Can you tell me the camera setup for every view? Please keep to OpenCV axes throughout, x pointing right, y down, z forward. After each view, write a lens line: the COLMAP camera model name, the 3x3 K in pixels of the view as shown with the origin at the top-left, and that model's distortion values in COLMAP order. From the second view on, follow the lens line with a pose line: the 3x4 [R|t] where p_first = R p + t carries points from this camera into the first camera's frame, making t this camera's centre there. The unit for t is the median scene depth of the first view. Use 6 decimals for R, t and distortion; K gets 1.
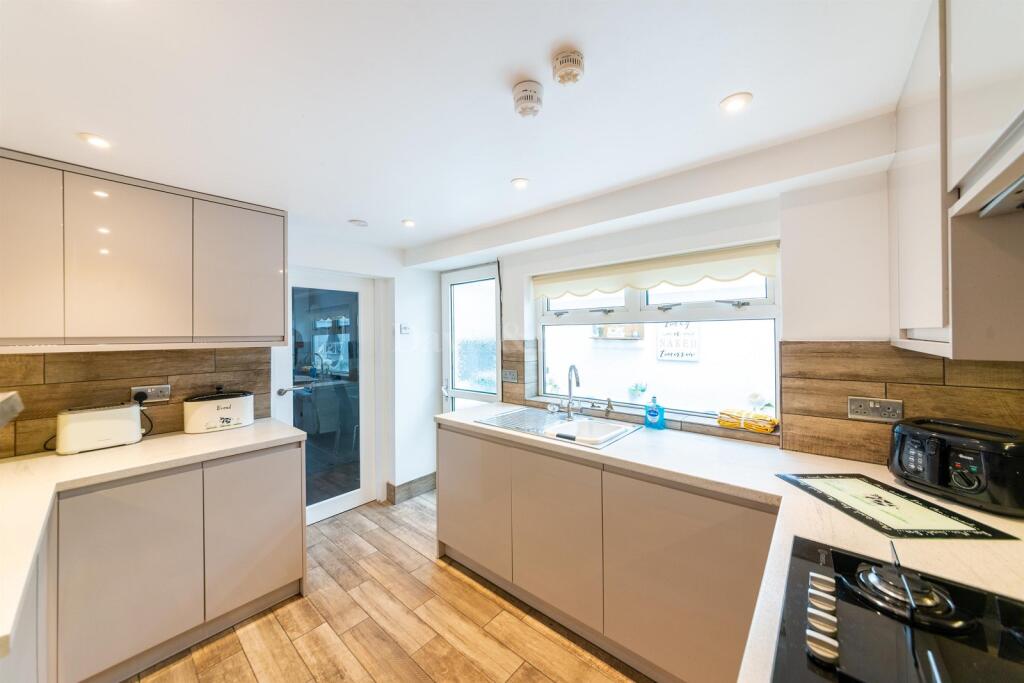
lens RADIAL K [[361.9, 0, 513.4], [0, 361.9, 329.5], [0, 0, 1]] dist [0.001563, 0.000239]
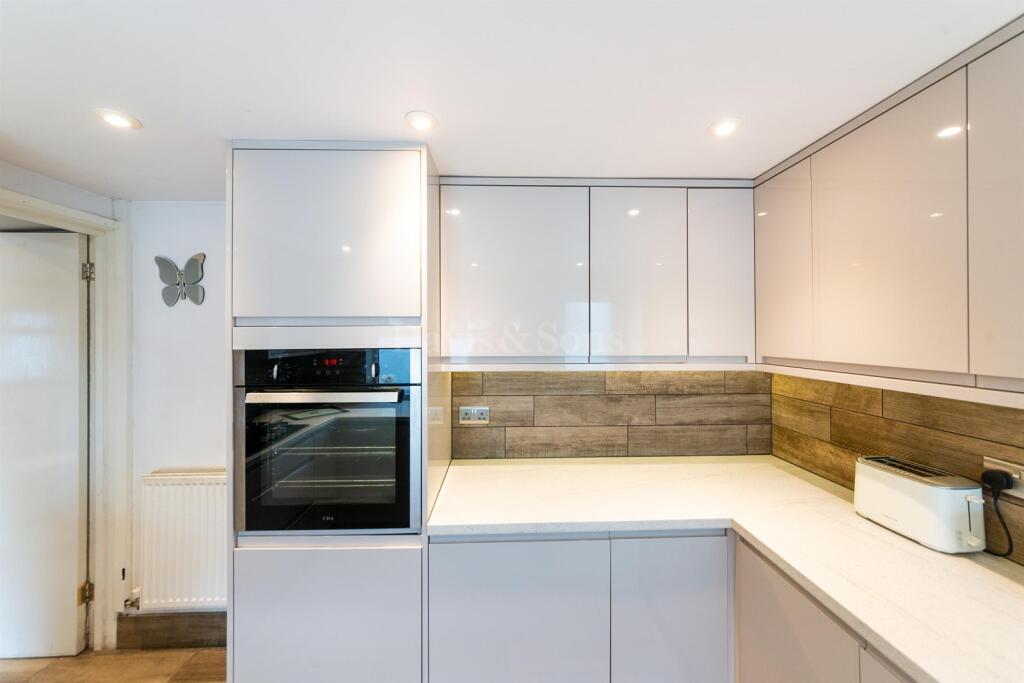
lens RADIAL K [[361.9, 0, 513.4], [0, 361.9, 329.5], [0, 0, 1]] dist [0.001563, 0.000239]
pose [[-0.732327, 0.002692, -0.680948, -0.170723], [0.005983, 0.999979, -0.002480, -0.042060], [0.680927, -0.005890, -0.732327, 1.033431]]
